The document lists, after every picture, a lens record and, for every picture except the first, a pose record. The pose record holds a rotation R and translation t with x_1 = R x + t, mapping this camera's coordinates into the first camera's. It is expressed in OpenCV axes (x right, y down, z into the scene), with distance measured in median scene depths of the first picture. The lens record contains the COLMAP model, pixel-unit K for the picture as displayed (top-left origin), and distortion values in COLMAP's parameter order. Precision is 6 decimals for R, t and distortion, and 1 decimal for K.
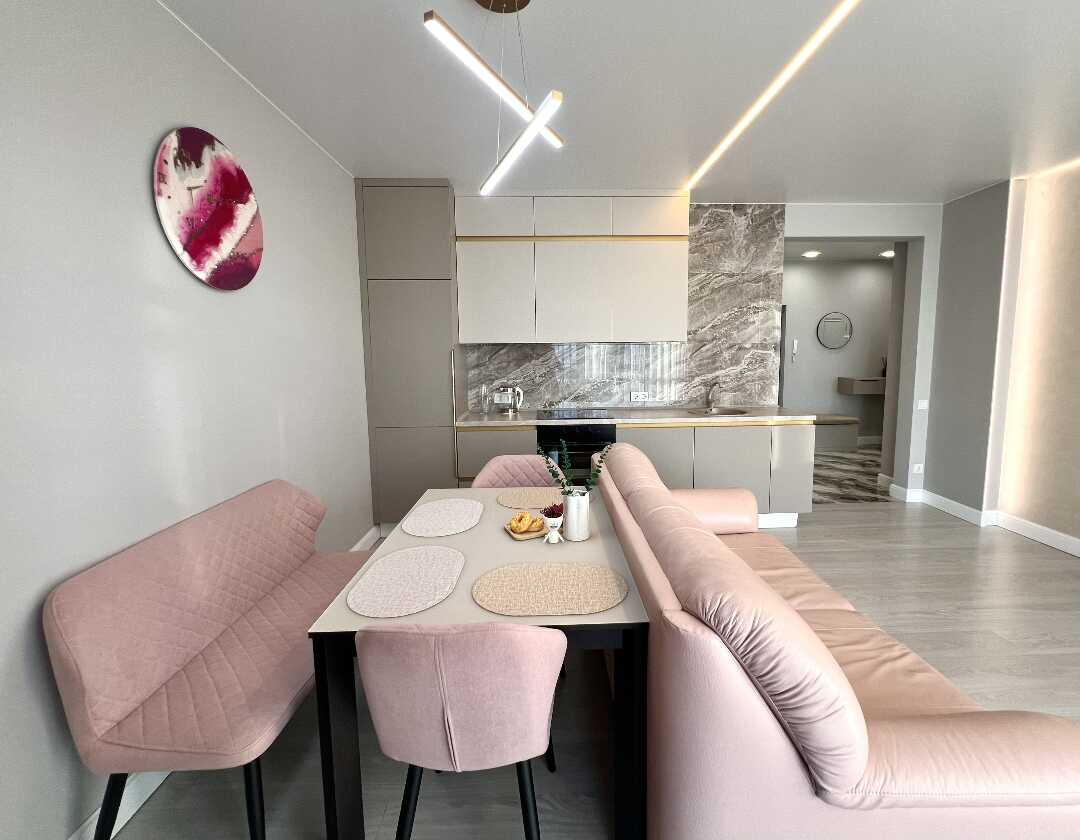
lens RADIAL K [[463.1, 0, 548.3], [0, 463.1, 401.3], [0, 0, 1]] dist [0.001711, 0.001007]
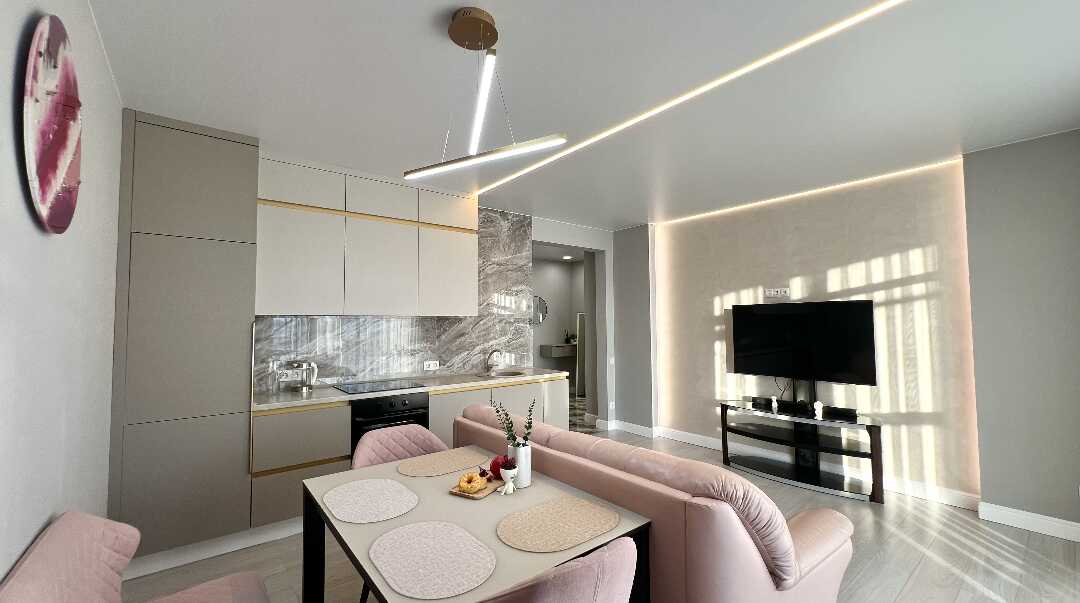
lens RADIAL K [[430.2, 0, 538.6], [0, 430.2, 303.9], [0, 0, 1]] dist [0.000465, -0.000020]
pose [[0.803681, 0.031923, 0.594204, -0.211999], [0.062179, 0.988588, -0.137211, 0.000823], [-0.591803, 0.147220, 0.792525, 0.027769]]
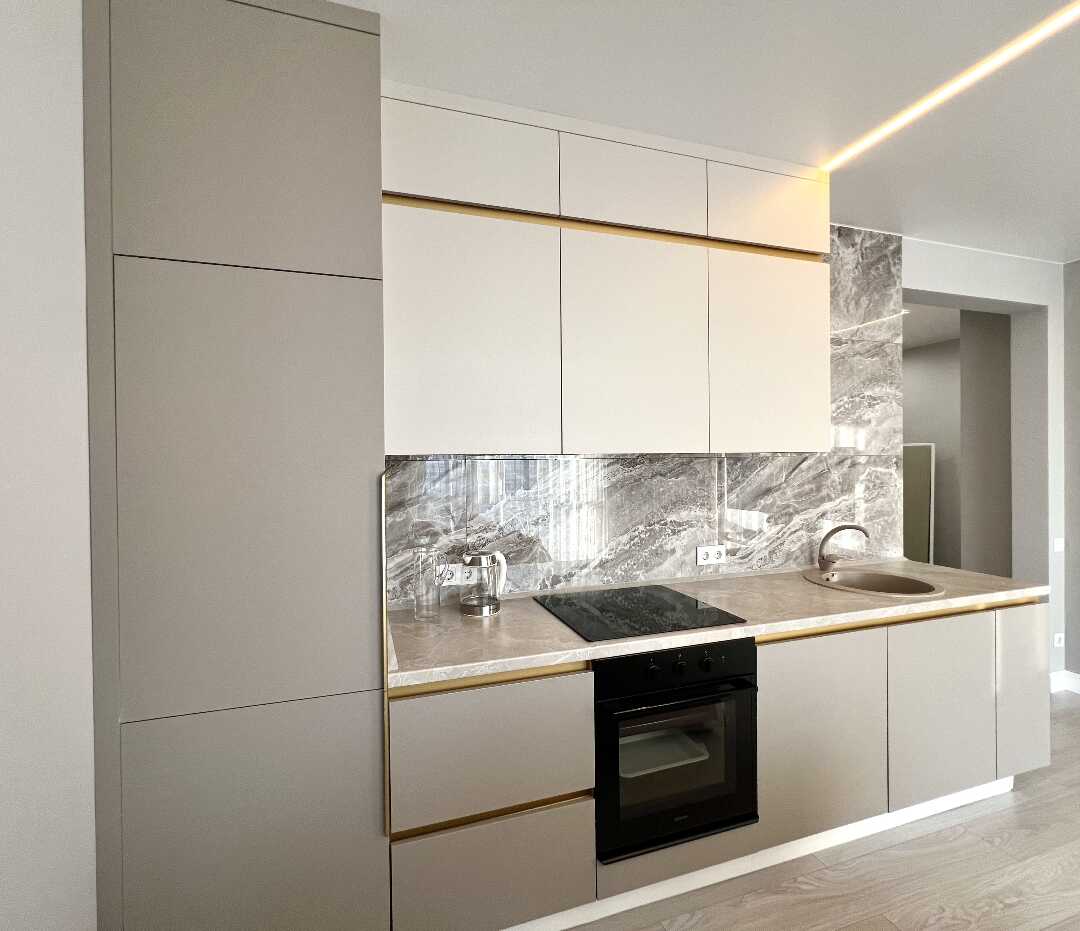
lens RADIAL K [[549.2, 0, 533.2], [0, 549.2, 464.9], [0, 0, 1]] dist [-0.005616, -0.000417]
pose [[0.961577, -0.000689, 0.274533, -0.173939], [0.030252, 0.994173, -0.103464, -0.055402], [-0.272862, 0.107793, 0.955995, 0.457639]]
